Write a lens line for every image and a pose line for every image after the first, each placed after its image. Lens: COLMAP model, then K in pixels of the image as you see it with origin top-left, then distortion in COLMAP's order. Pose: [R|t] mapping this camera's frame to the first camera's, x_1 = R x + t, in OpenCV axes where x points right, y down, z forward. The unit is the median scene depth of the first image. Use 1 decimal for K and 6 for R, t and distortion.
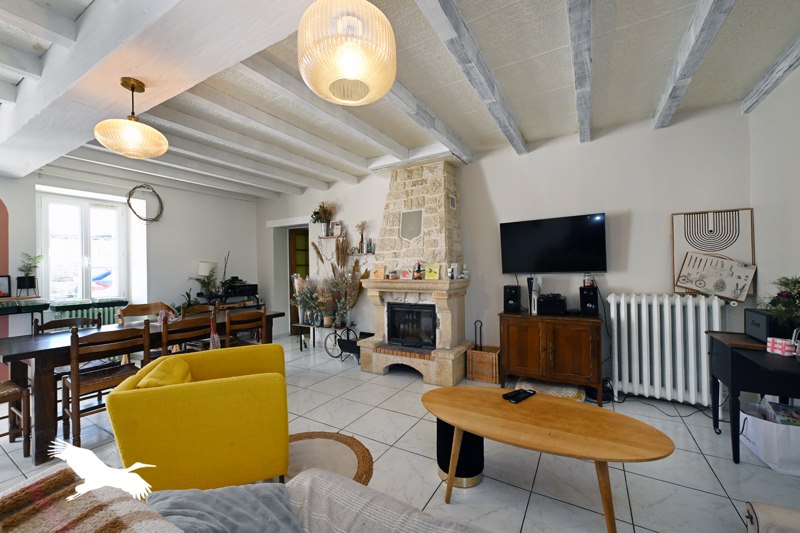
lens RADIAL K [[317.0, 0, 402.9], [0, 317.0, 265.3], [0, 0, 1]] dist [-0.000023, 0.000035]
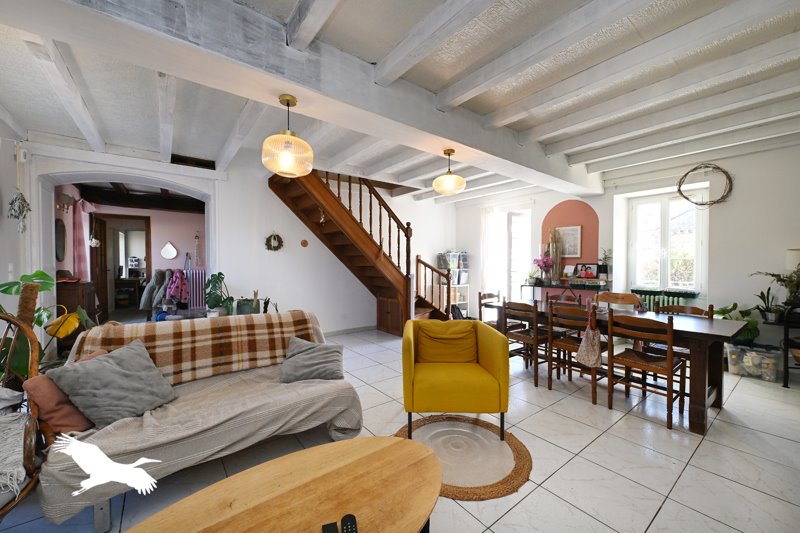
lens RADIAL K [[317.0, 0, 402.9], [0, 317.0, 265.3], [0, 0, 1]] dist [-0.000023, 0.000035]
pose [[-0.379997, 0.024932, -0.924652, 0.498036], [0.009921, 0.999689, 0.022878, -0.002501], [0.924934, -0.000479, -0.380126, 0.847828]]
